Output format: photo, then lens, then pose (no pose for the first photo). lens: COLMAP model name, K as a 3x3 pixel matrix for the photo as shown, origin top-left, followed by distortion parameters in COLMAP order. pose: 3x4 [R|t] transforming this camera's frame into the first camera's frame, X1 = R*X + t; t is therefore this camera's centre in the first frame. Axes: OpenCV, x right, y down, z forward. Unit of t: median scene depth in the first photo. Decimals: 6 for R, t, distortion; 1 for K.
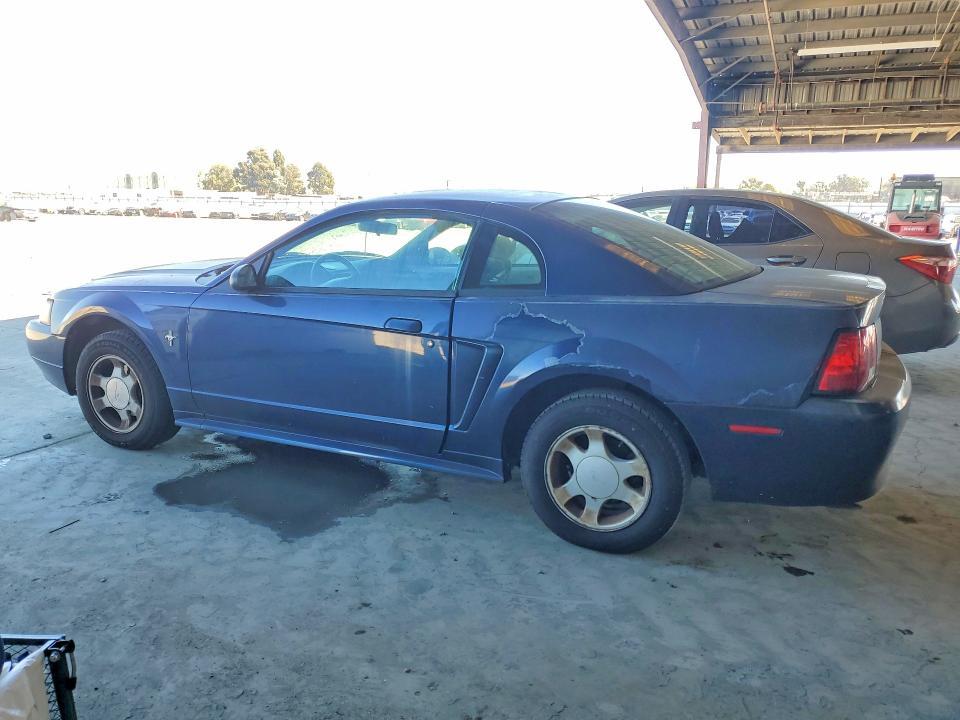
lens RADIAL K [[736.3, 0, 480.0], [0, 736.3, 360.0], [0, 0, 1]] dist [0.022823, 0.005385]
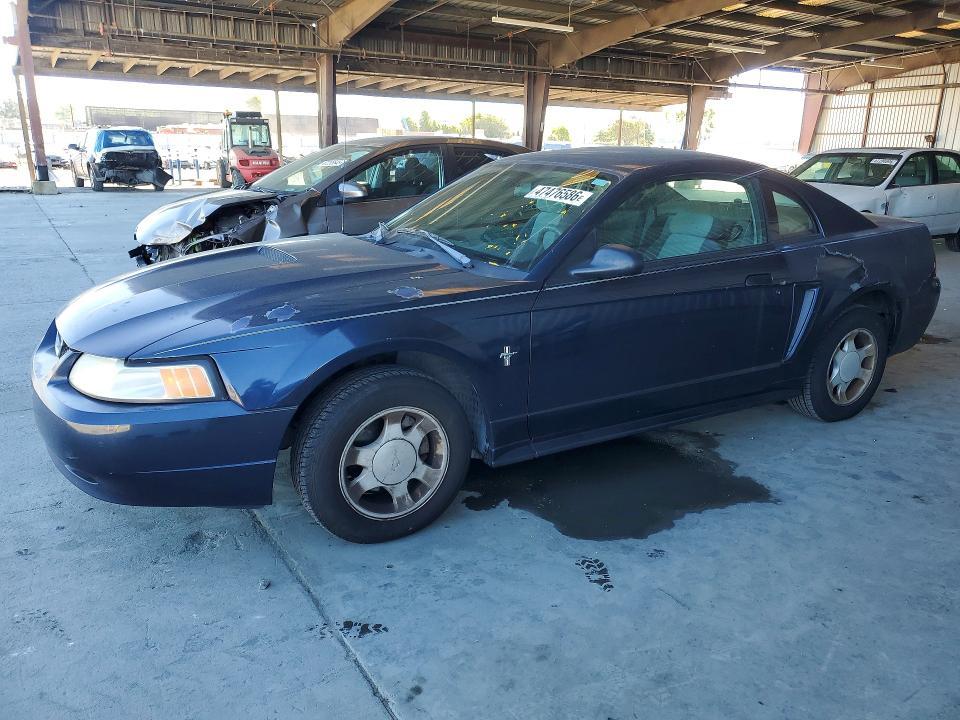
lens RADIAL K [[761.7, 0, 480.0], [0, 761.7, 360.0], [0, 0, 1]] dist [-0.002779, 0.001415]
pose [[0.545059, -0.229065, 0.806498, -0.220113], [0.161333, 0.972631, 0.167216, -0.032674], [-0.822729, 0.038972, 0.567097, 0.123433]]
